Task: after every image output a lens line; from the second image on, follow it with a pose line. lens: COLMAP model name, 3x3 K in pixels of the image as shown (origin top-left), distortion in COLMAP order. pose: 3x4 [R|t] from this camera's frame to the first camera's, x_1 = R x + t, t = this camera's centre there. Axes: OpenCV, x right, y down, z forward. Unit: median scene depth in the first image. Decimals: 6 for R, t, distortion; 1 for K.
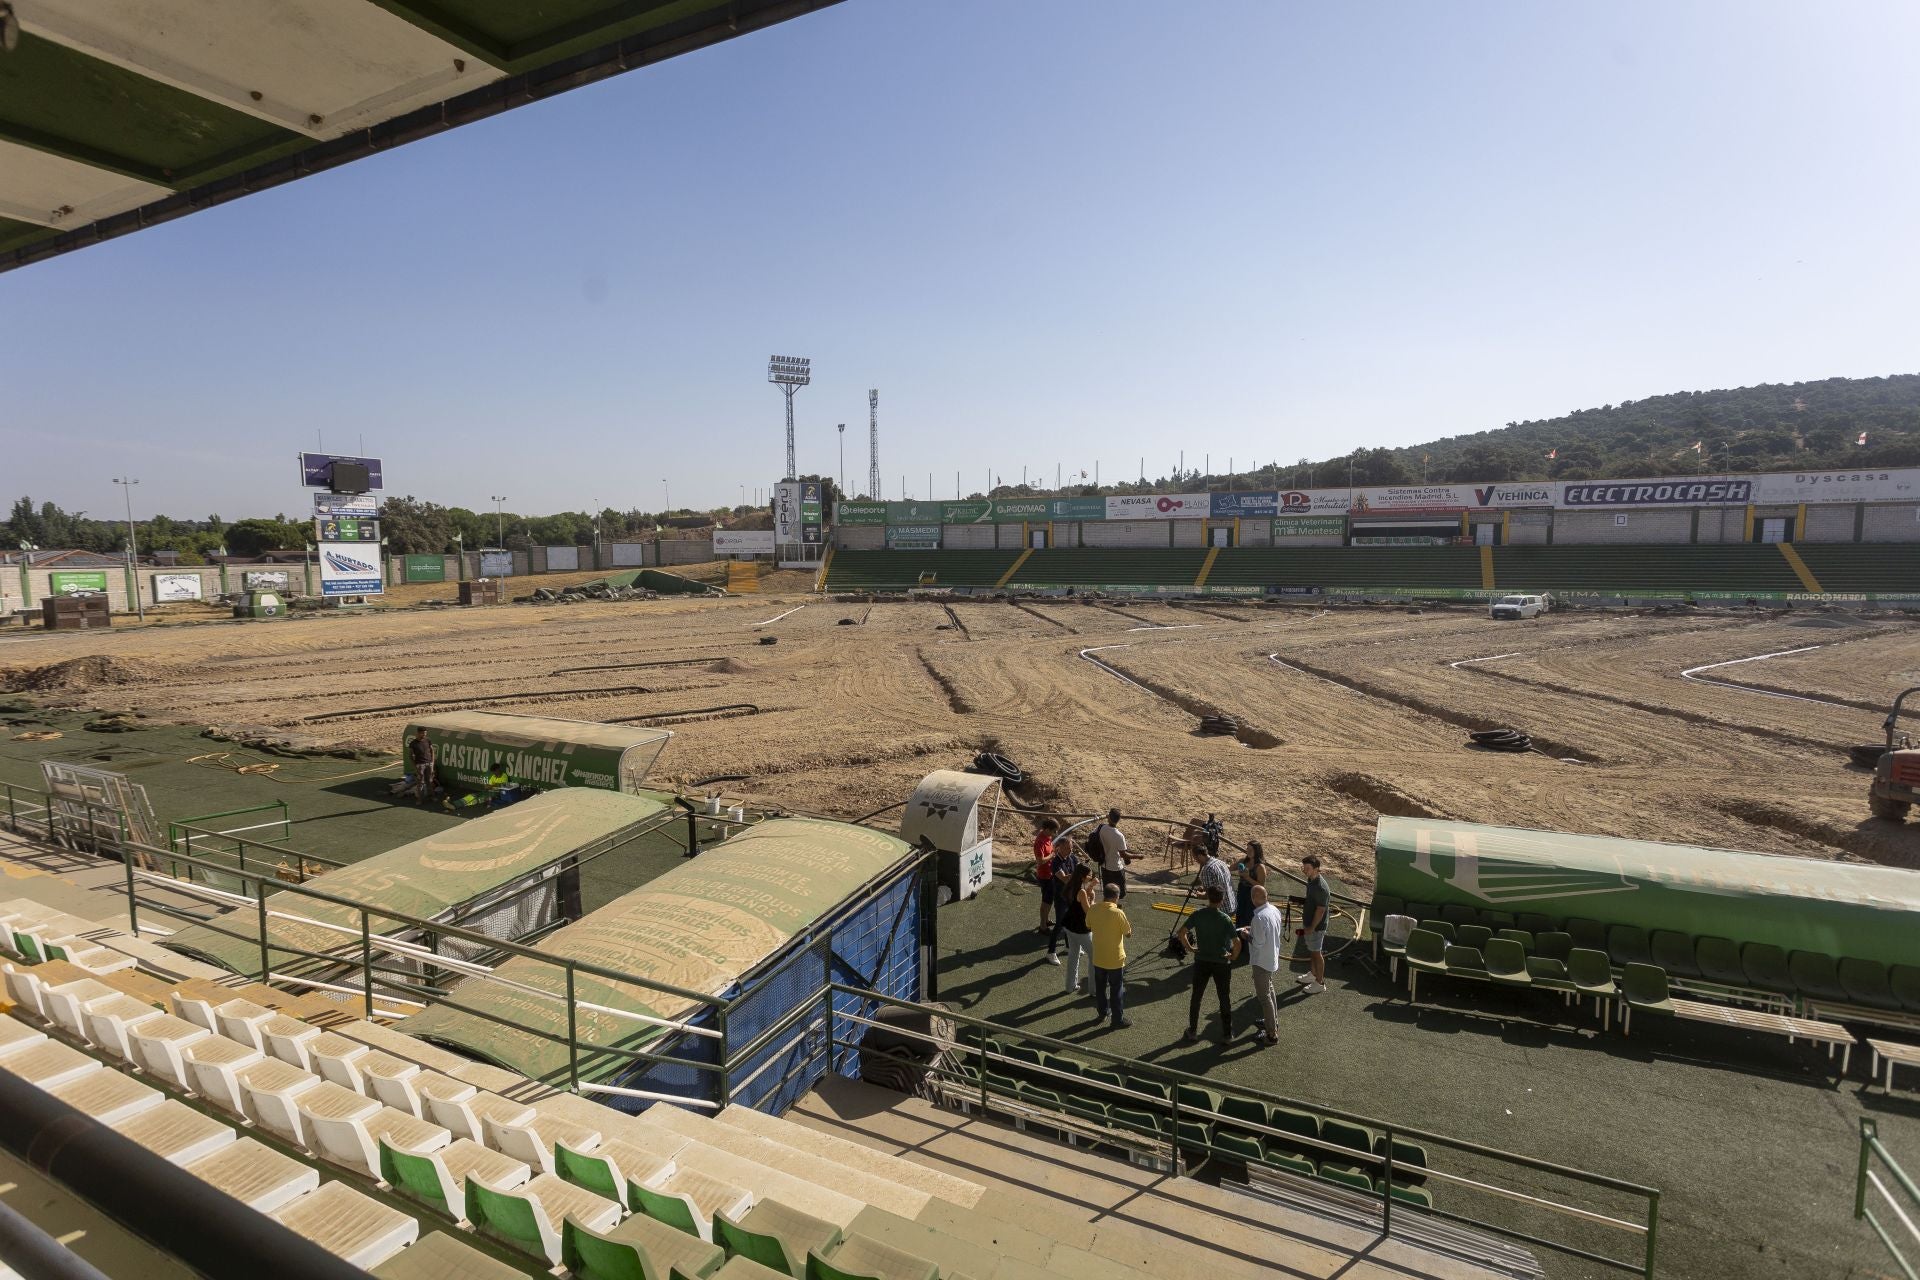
lens RADIAL K [[905.3, 0, 963.1], [0, 905.3, 635.2], [0, 0, 1]] dist [0.008463, -0.000357]
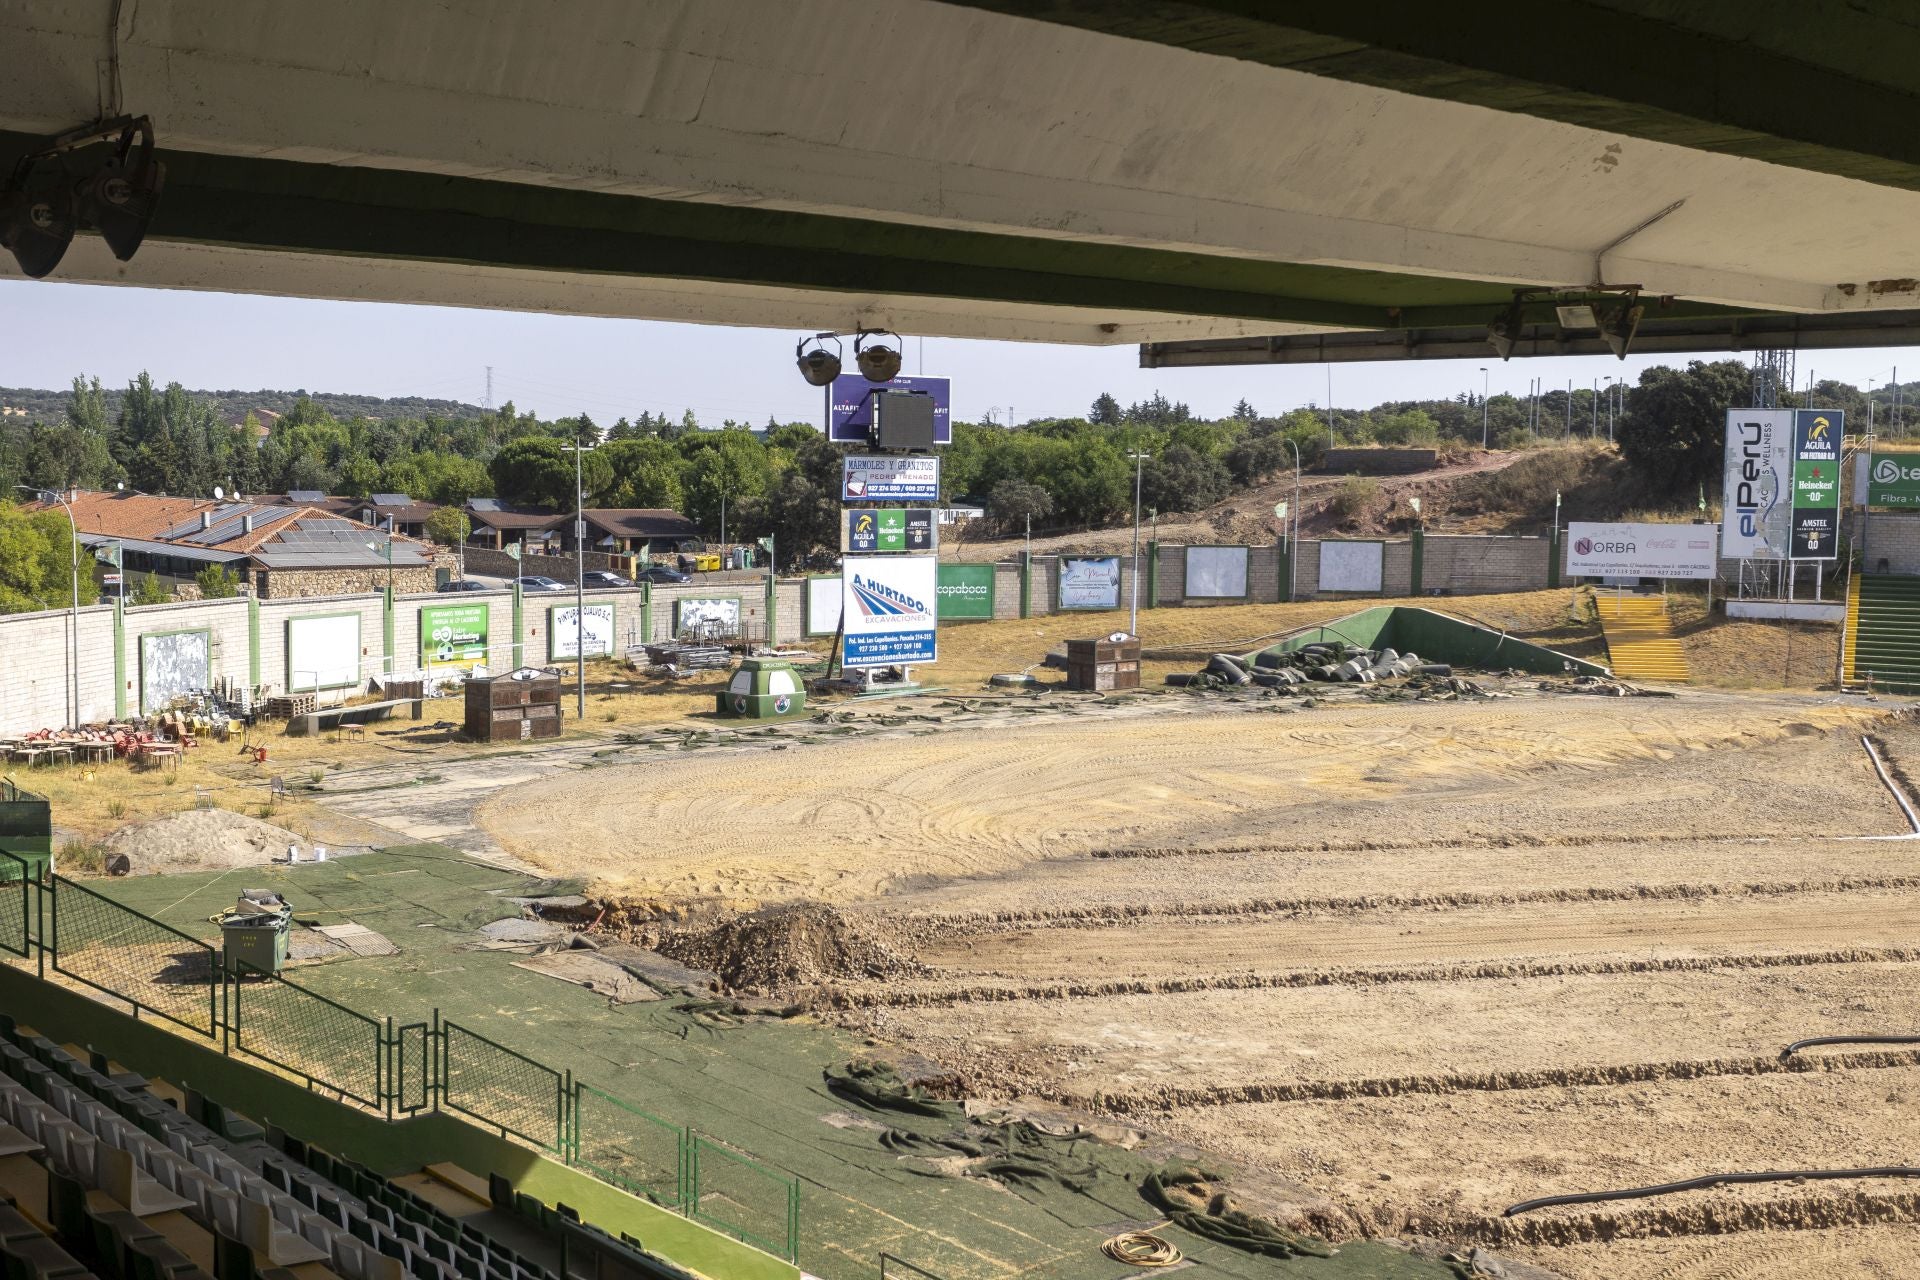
lens RADIAL K [[2110.1, 0, 957.7], [0, 2110.1, 631.4], [0, 0, 1]] dist [0.010500, 0.000000]
pose [[0.925174, 0.053379, -0.375770, -0.203766], [-0.058320, 0.998296, -0.001777, -0.056439], [0.375035, 0.023559, 0.926711, -0.010278]]
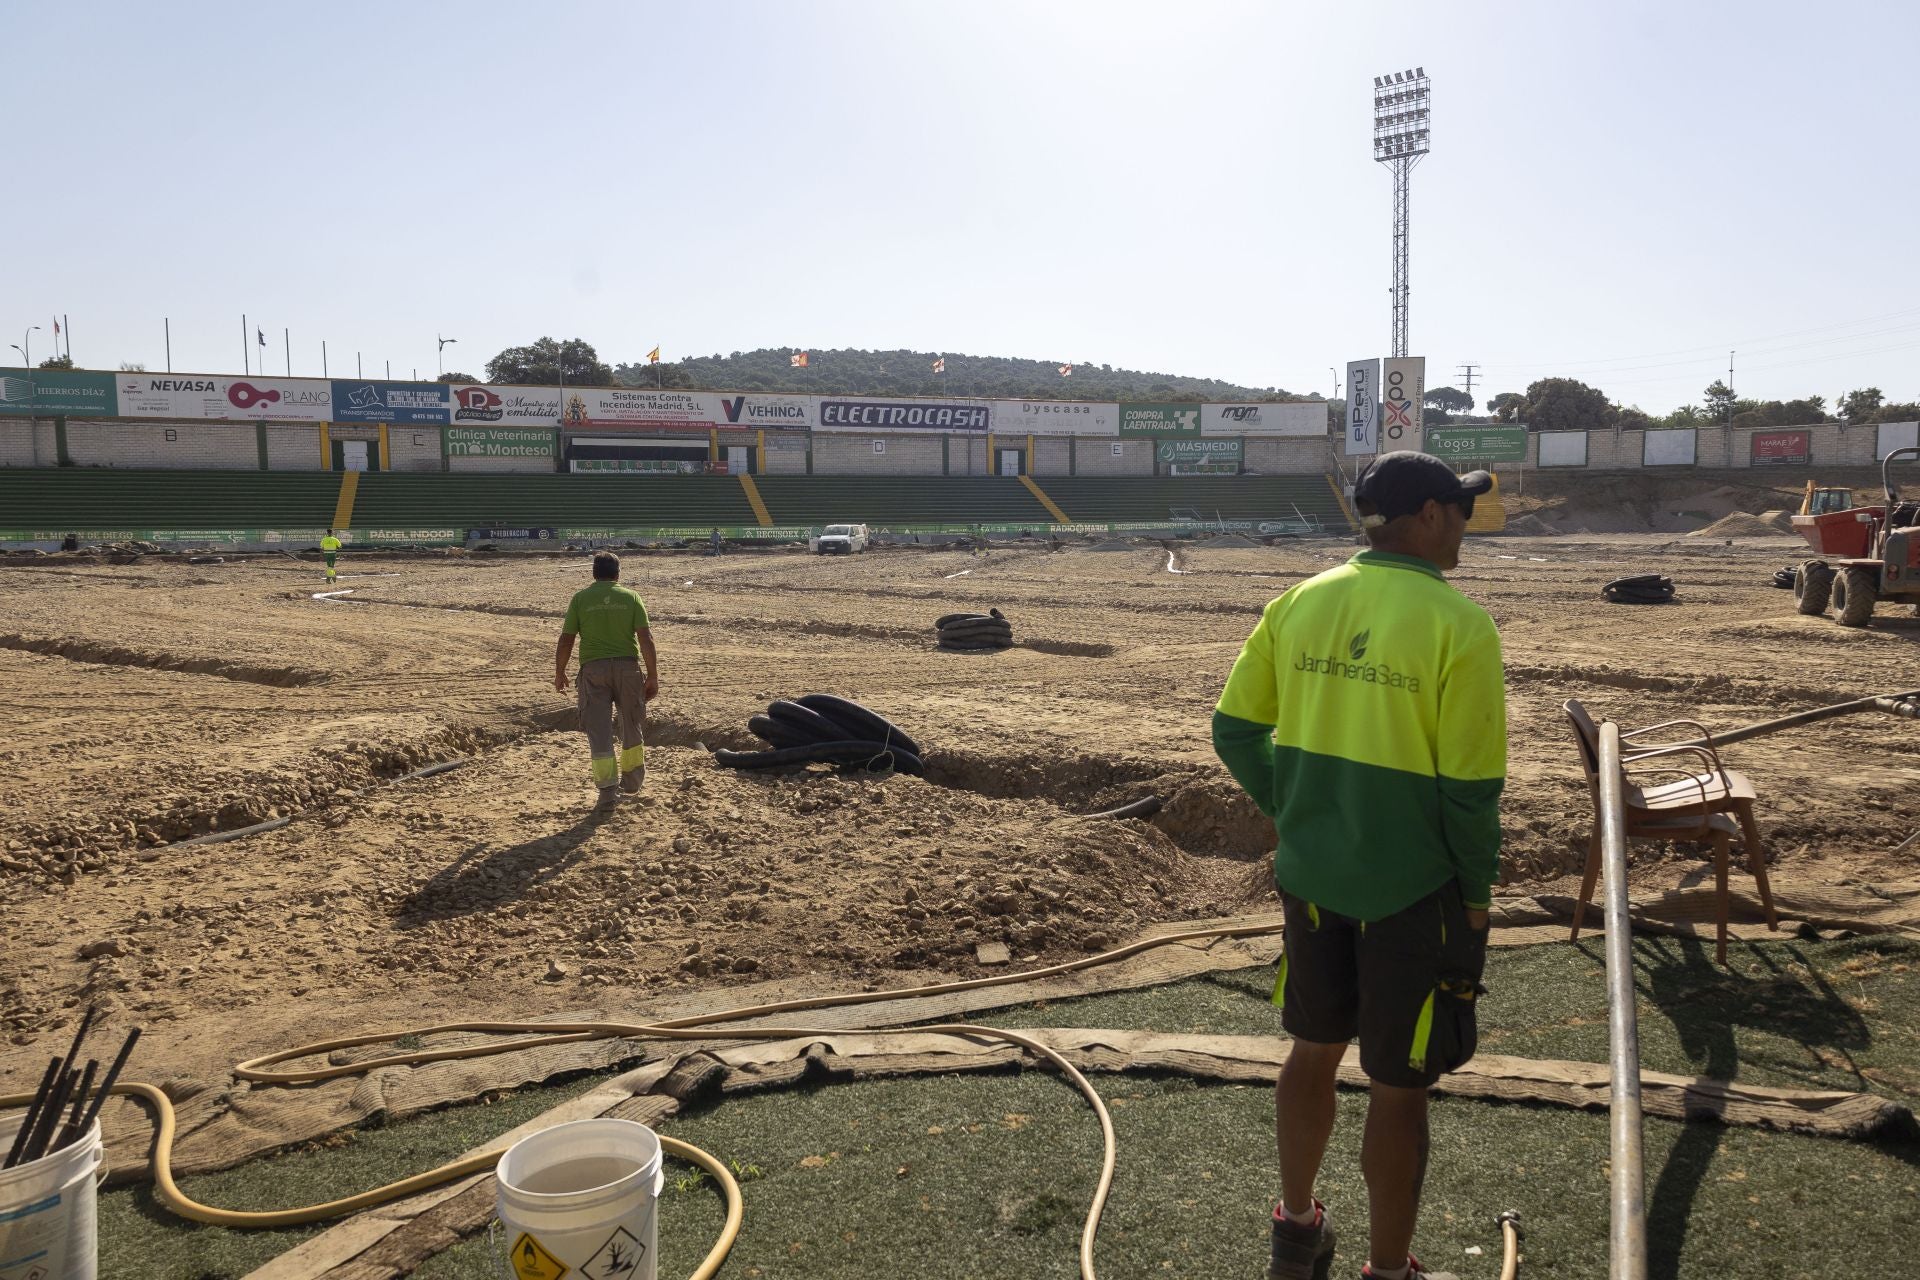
lens RADIAL K [[1247.0, 0, 964.0], [0, 1247.0, 629.9], [0, 0, 1]] dist [0.014171, -0.004723]
pose [[0.681331, -0.061332, 0.729401, -0.059448], [0.072512, 0.997237, 0.016120, 0.025895], [-0.728375, 0.041907, 0.683896, 0.164406]]
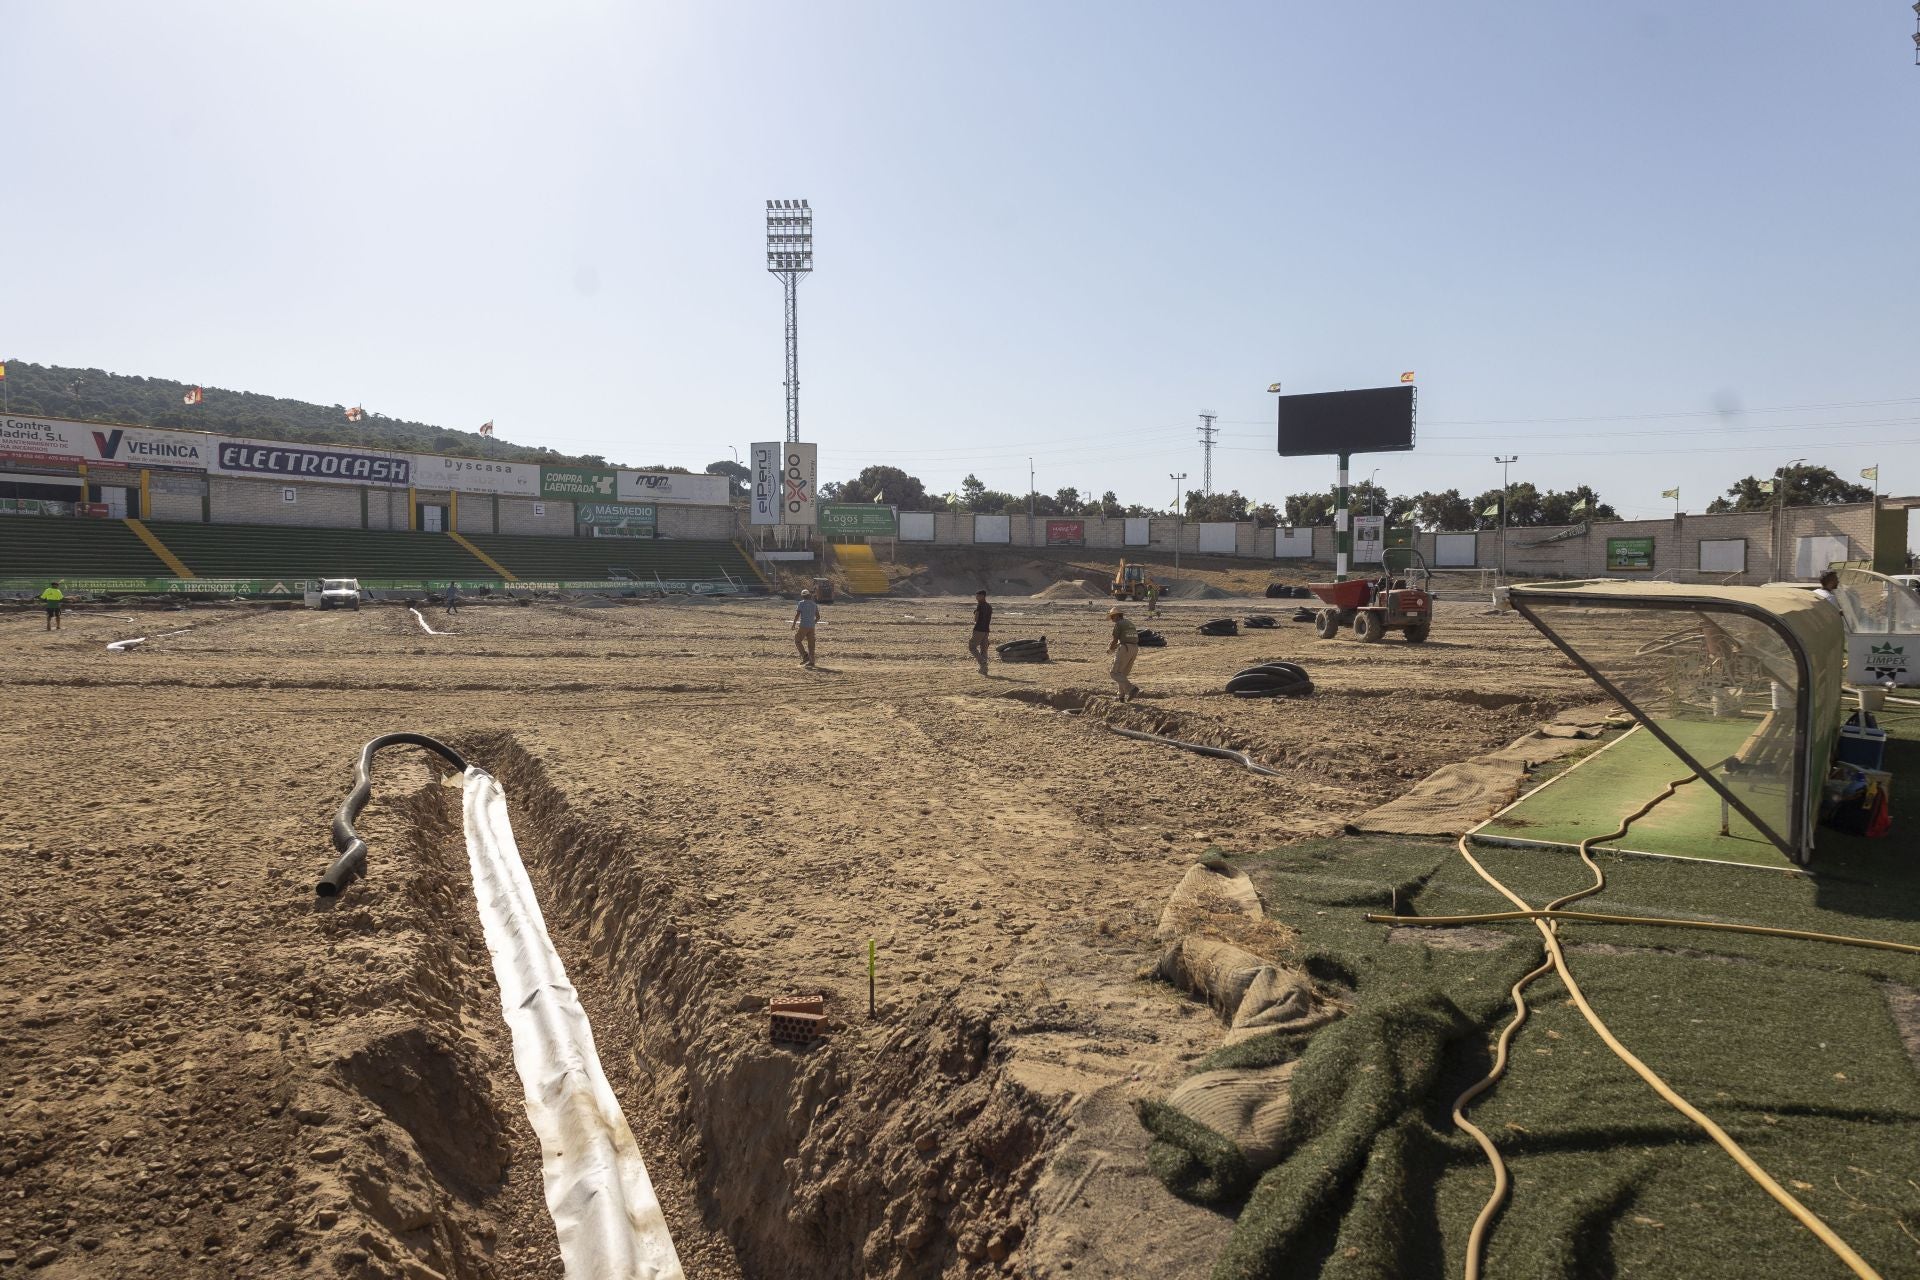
lens RADIAL K [[1267.6, 0, 968.6], [0, 1267.6, 624.7], [0, 0, 1]] dist [0.015659, 0.003198]
pose [[0.160893, -0.022406, 0.986717, -0.230143], [0.089066, 0.995993, 0.008094, 0.022673], [-0.982945, 0.086581, 0.162244, 0.260409]]
